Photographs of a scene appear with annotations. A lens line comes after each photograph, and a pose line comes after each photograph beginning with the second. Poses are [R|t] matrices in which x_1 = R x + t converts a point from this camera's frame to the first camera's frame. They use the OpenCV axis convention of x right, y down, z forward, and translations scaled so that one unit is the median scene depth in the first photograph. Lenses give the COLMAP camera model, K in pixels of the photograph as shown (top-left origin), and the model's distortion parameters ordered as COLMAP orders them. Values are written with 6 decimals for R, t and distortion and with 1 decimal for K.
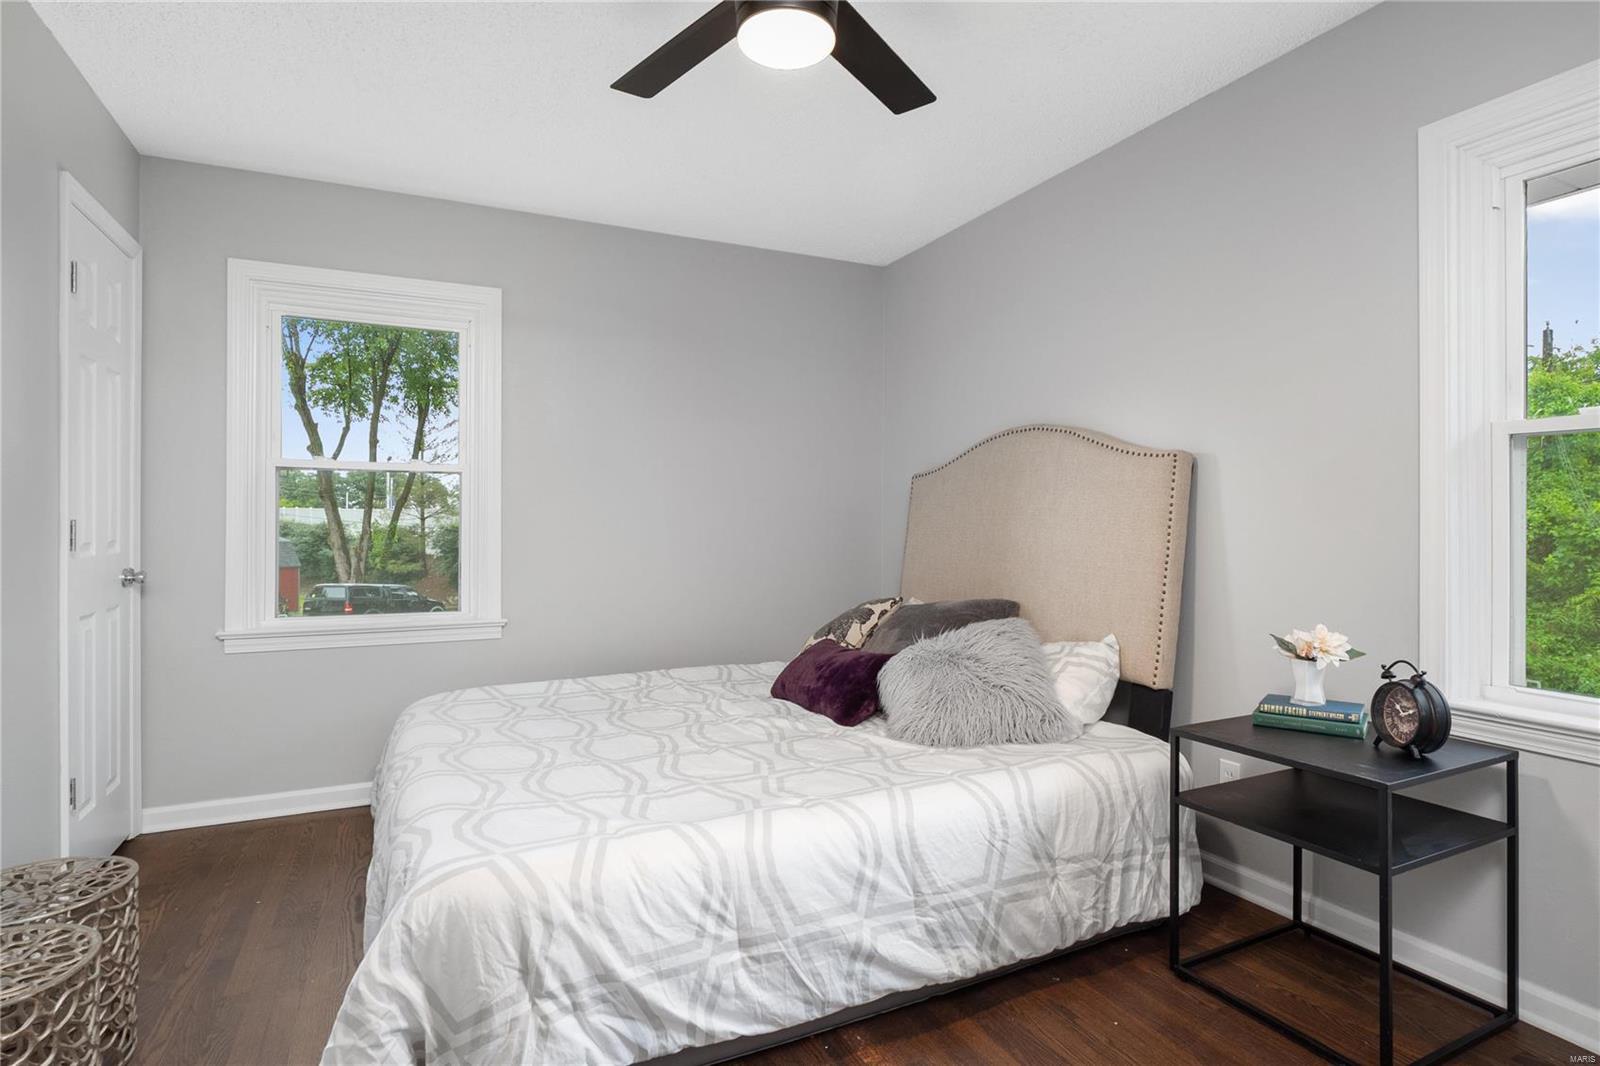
lens RADIAL K [[832.8, 0, 799.0], [0, 832.8, 523.9], [0, 0, 1]] dist [-0.006908, -0.000876]
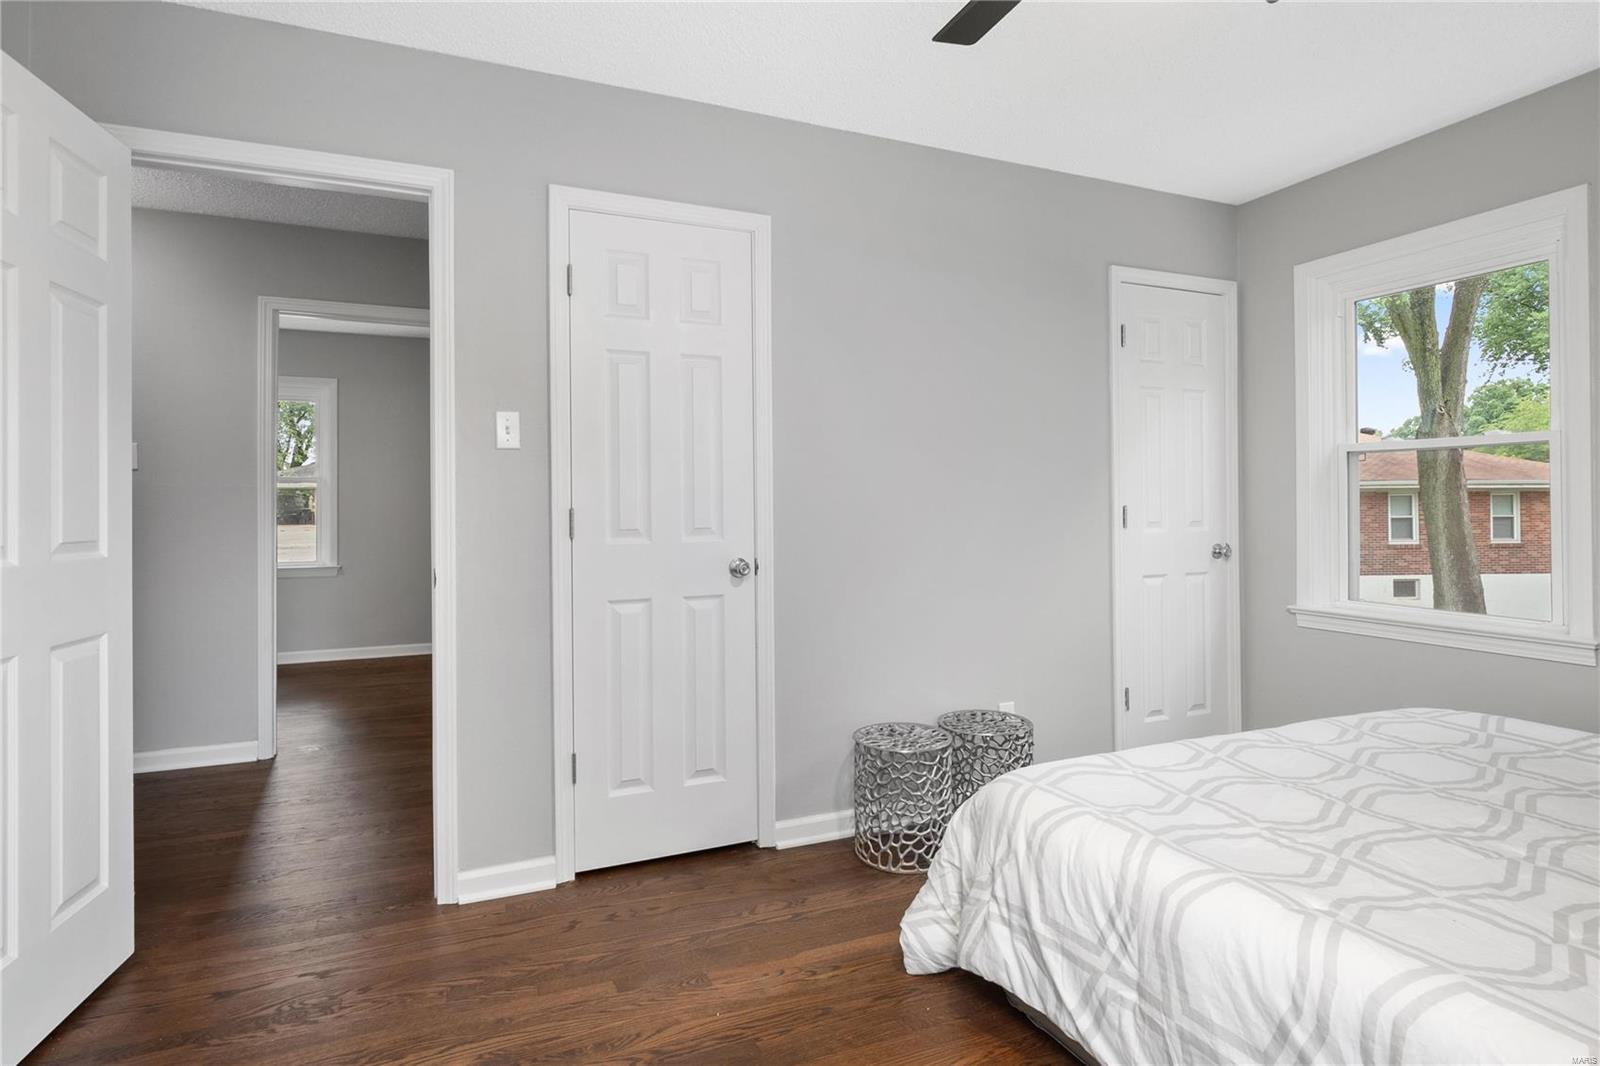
lens RADIAL K [[832.8, 0, 757.4], [0, 832.8, 505.7], [0, 0, 1]] dist [-0.006908, -0.000876]
pose [[-0.070807, -0.000442, -0.997490, 0.822615], [0.002056, 0.999998, -0.000589, -0.007788], [0.997488, -0.002093, -0.070806, 0.646623]]
